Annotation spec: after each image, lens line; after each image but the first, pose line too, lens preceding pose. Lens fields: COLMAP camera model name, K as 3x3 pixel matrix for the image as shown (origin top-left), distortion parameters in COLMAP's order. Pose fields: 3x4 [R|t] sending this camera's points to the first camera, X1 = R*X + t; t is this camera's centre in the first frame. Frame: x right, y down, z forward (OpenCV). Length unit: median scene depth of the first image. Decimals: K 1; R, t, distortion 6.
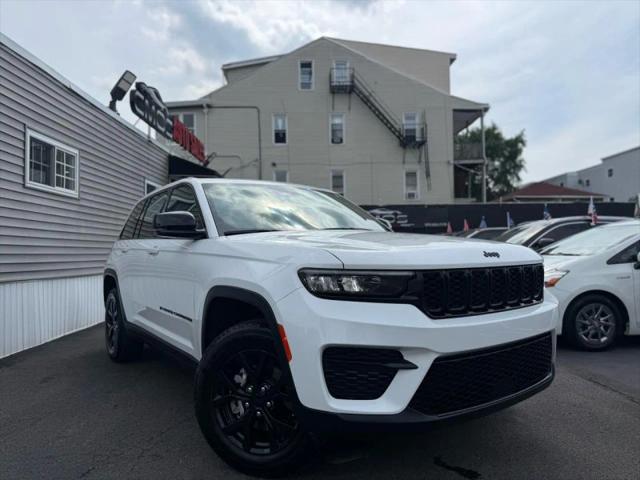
lens RADIAL K [[393.0, 0, 320.0], [0, 393.0, 240.0], [0, 0, 1]] dist [0.001664, 0.000598]
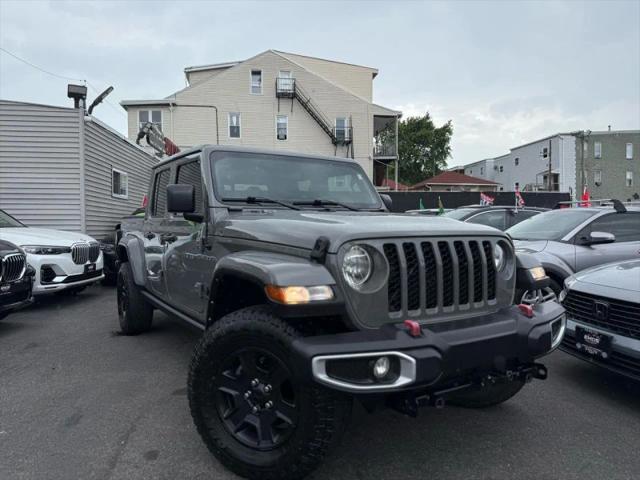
lens RADIAL K [[393.0, 0, 320.0], [0, 393.0, 240.0], [0, 0, 1]] dist [0.001664, 0.000598]
pose [[0.992769, 0.003523, 0.119988, 0.015148], [-0.011481, 0.997774, 0.065691, -0.012613], [-0.119490, -0.066593, 0.990600, -0.249342]]
